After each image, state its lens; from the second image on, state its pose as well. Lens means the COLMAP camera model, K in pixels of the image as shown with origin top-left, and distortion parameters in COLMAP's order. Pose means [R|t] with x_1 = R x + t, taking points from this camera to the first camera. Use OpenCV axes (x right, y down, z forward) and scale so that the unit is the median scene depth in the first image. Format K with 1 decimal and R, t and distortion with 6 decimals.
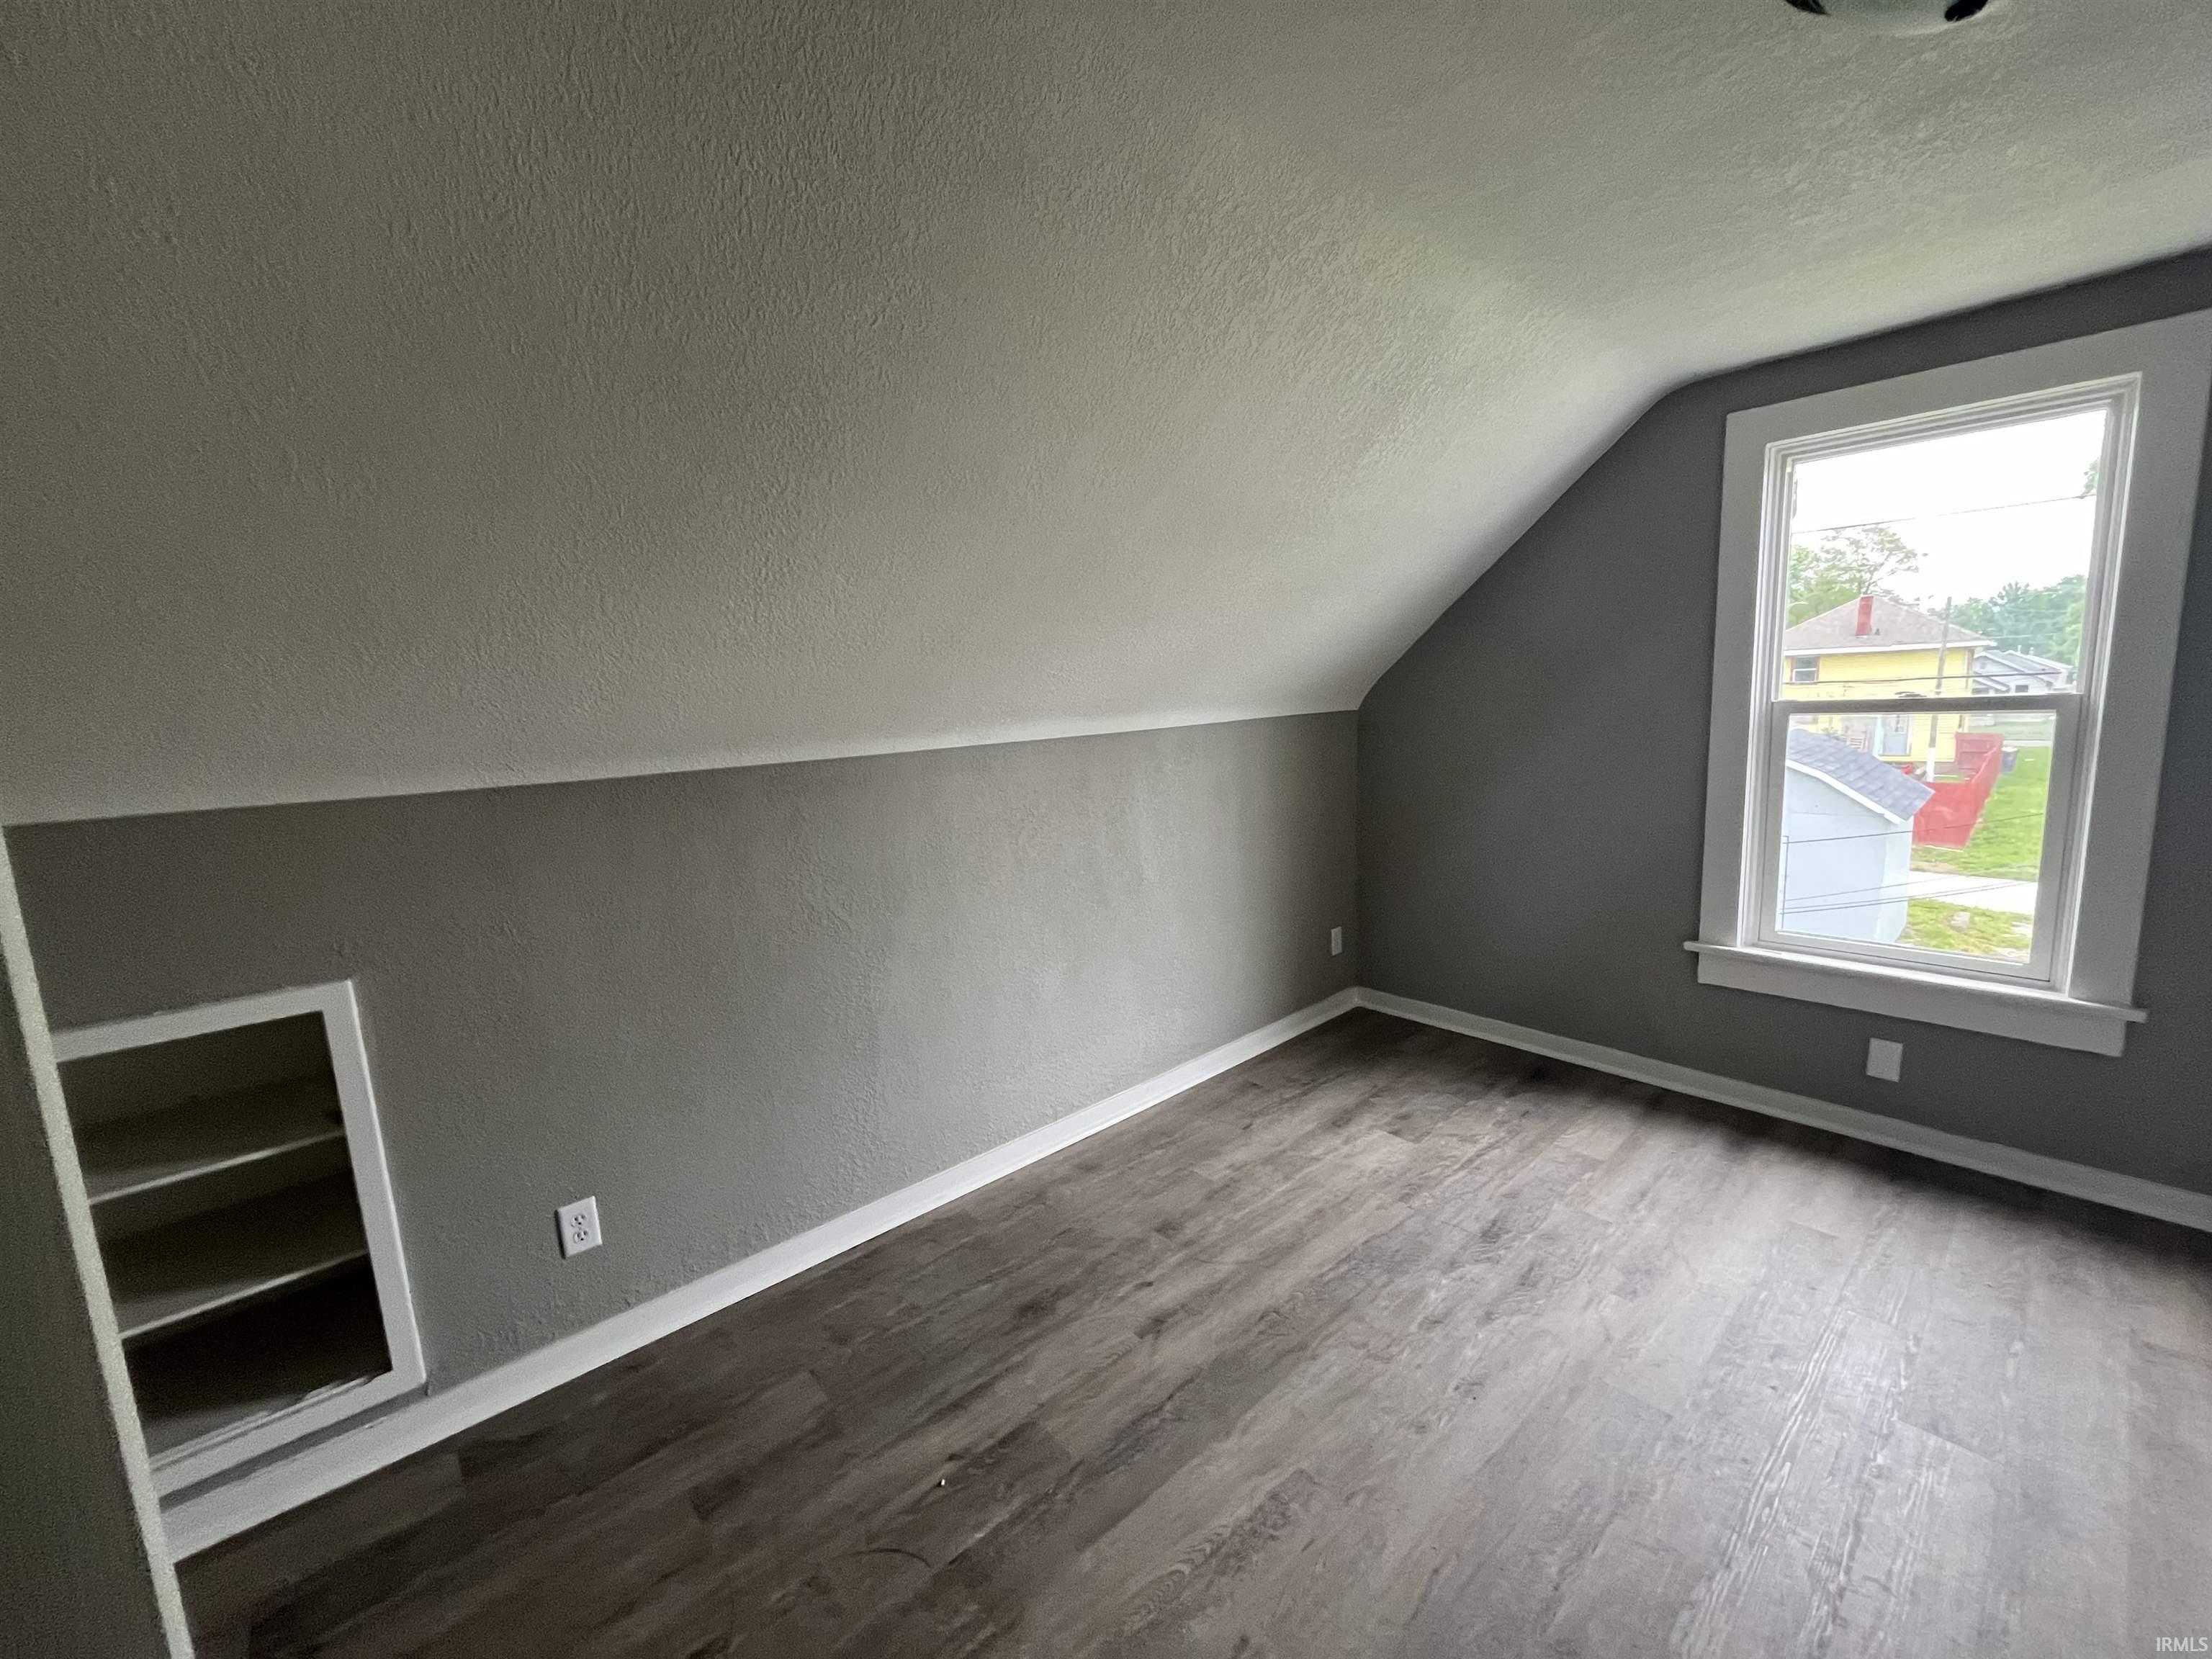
lens RADIAL K [[896.7, 0, 1106.0], [0, 896.7, 829.5], [0, 0, 1]] dist [-0.000194, 0.000081]
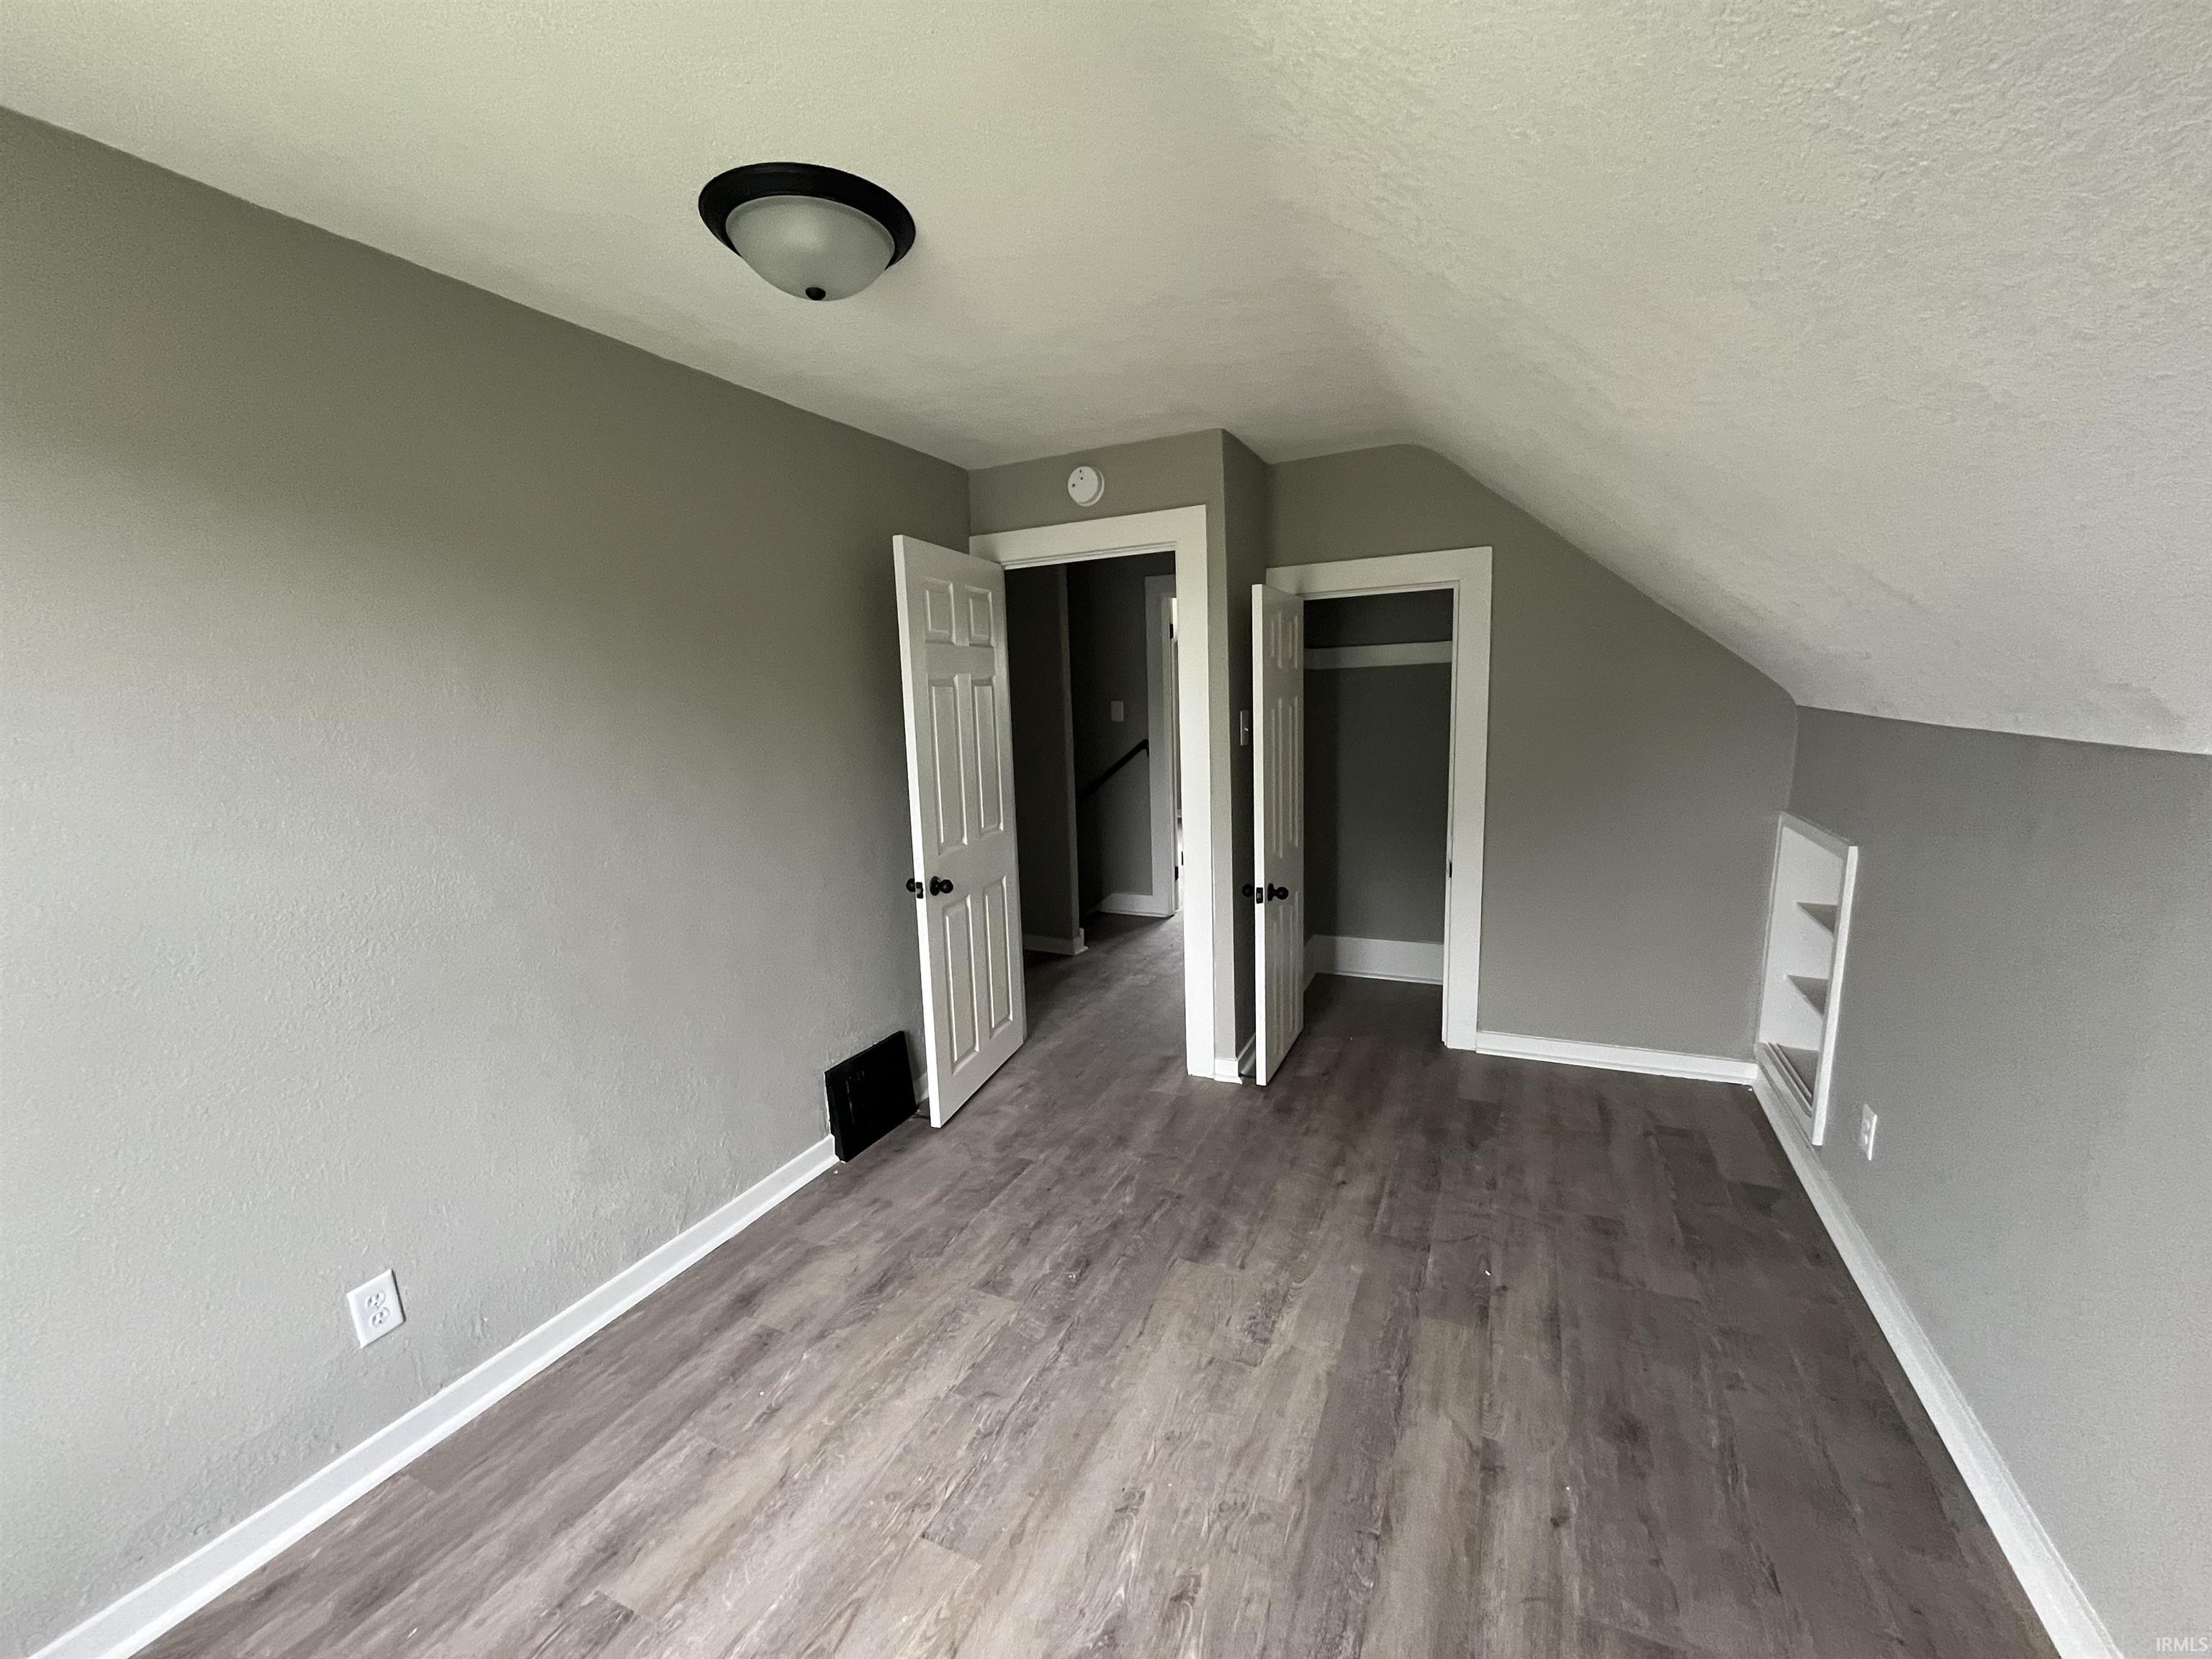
lens RADIAL K [[896.7, 0, 1106.0], [0, 896.7, 829.5], [0, 0, 1]] dist [-0.000194, 0.000081]
pose [[-0.913580, 0.134242, -0.383864, 0.676967], [0.011041, 0.951783, 0.306573, -0.270305], [0.406510, 0.275841, -0.871012, 1.579538]]
